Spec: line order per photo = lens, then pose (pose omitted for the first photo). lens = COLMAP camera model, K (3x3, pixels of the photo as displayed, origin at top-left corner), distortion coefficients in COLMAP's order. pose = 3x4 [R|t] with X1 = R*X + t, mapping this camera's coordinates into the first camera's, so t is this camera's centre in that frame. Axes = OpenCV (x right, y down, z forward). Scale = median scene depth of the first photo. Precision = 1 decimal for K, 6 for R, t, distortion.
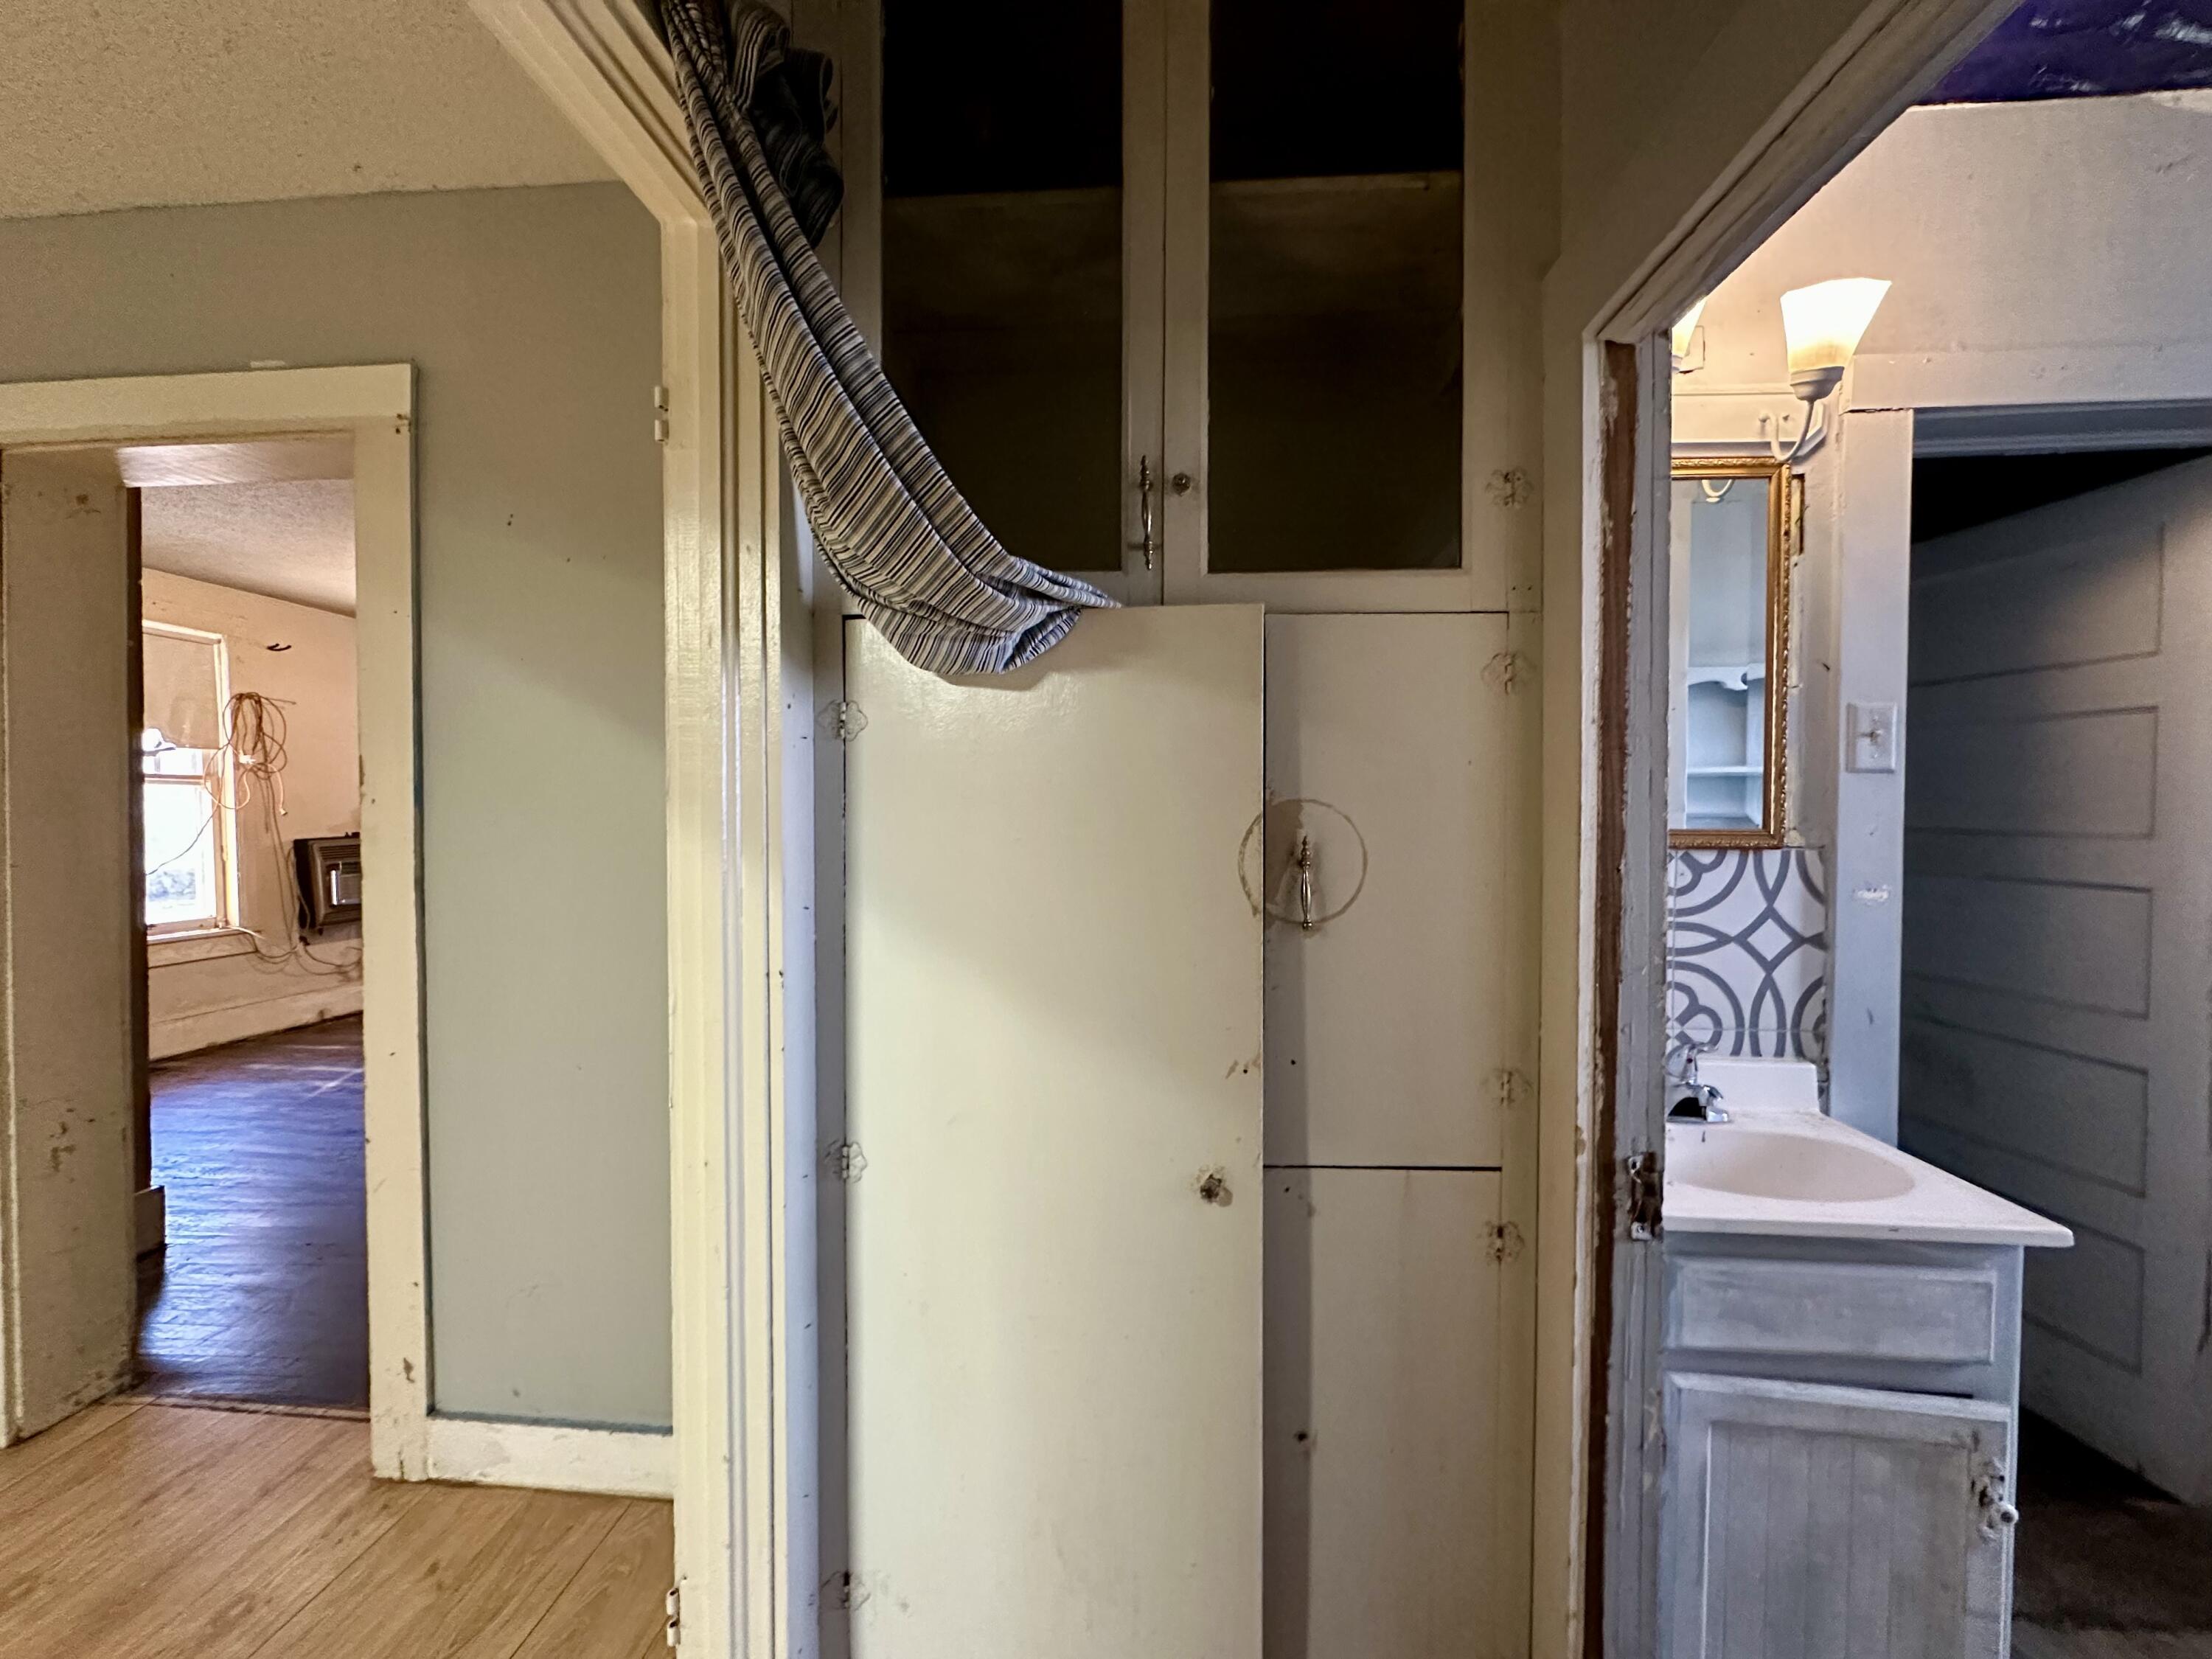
lens RADIAL K [[884.6, 0, 1106.0], [0, 884.6, 829.5], [0, 0, 1]] dist [-0.003872, -0.000013]
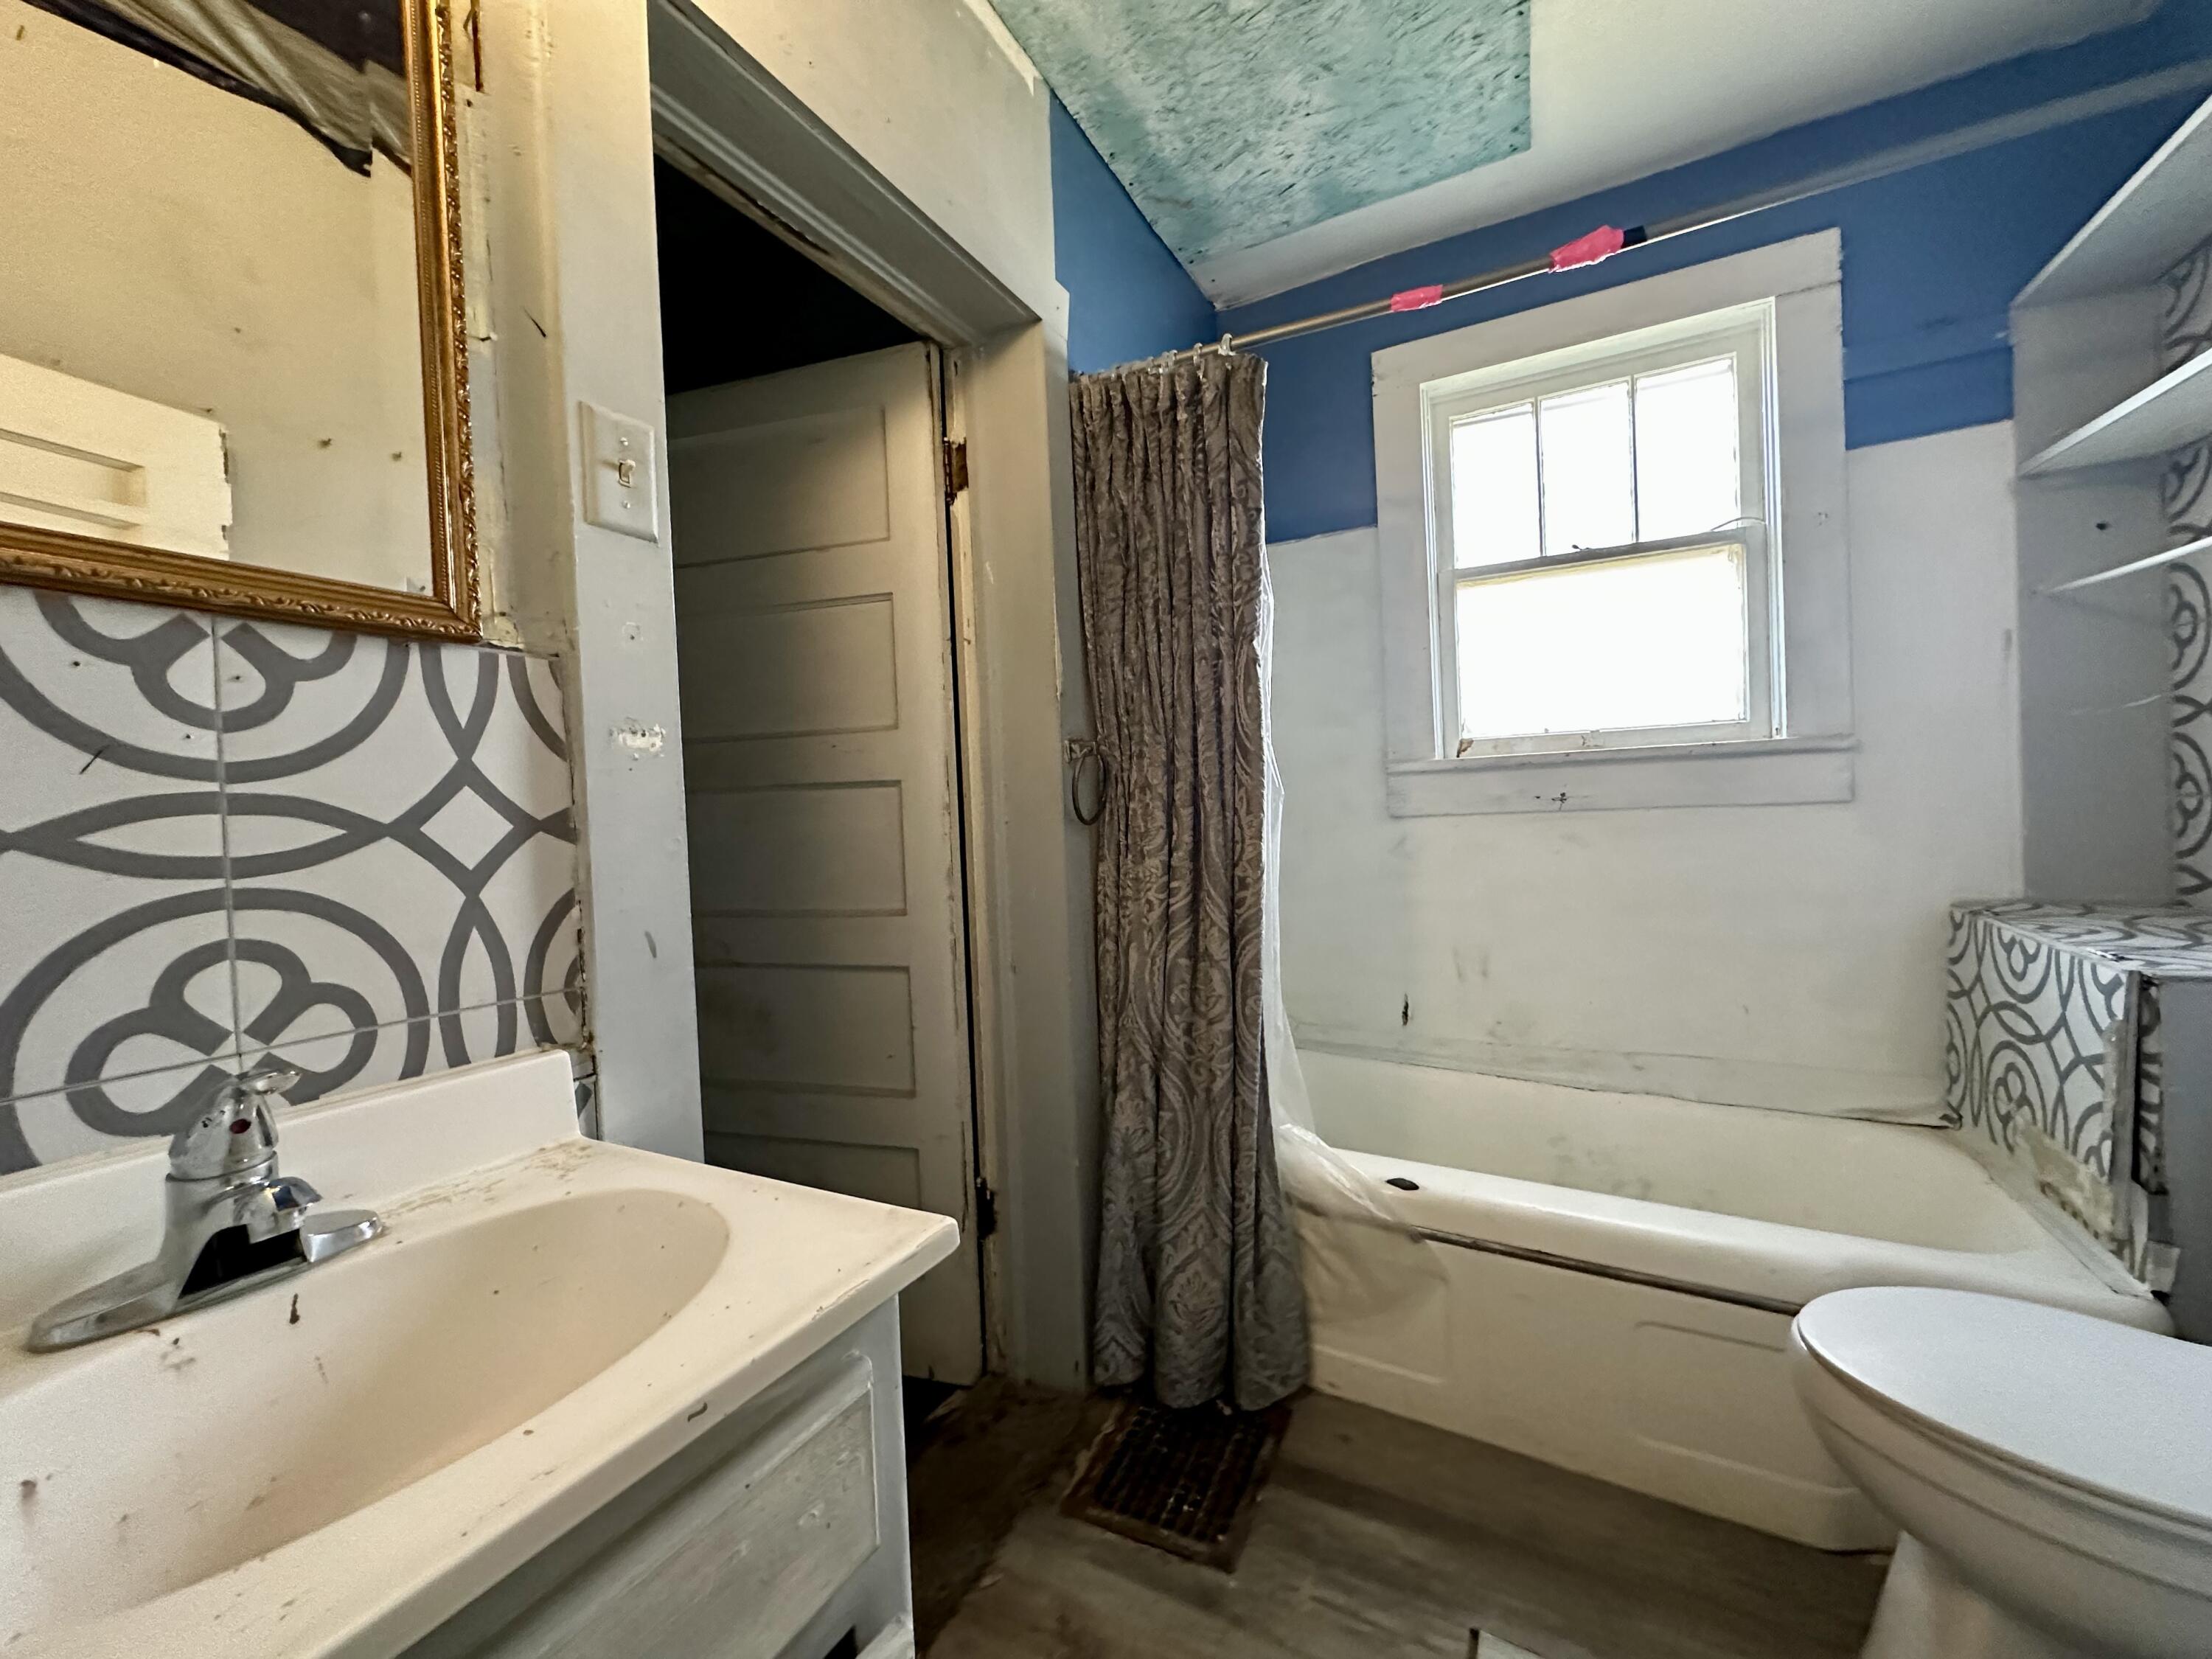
lens RADIAL K [[884.6, 0, 1106.0], [0, 884.6, 829.5], [0, 0, 1]] dist [-0.003872, -0.000013]
pose [[0.393950, -0.036639, 0.918401, 0.436092], [0.062613, 0.997954, 0.012955, 0.143237], [-0.916997, 0.052400, 0.395438, 0.471322]]
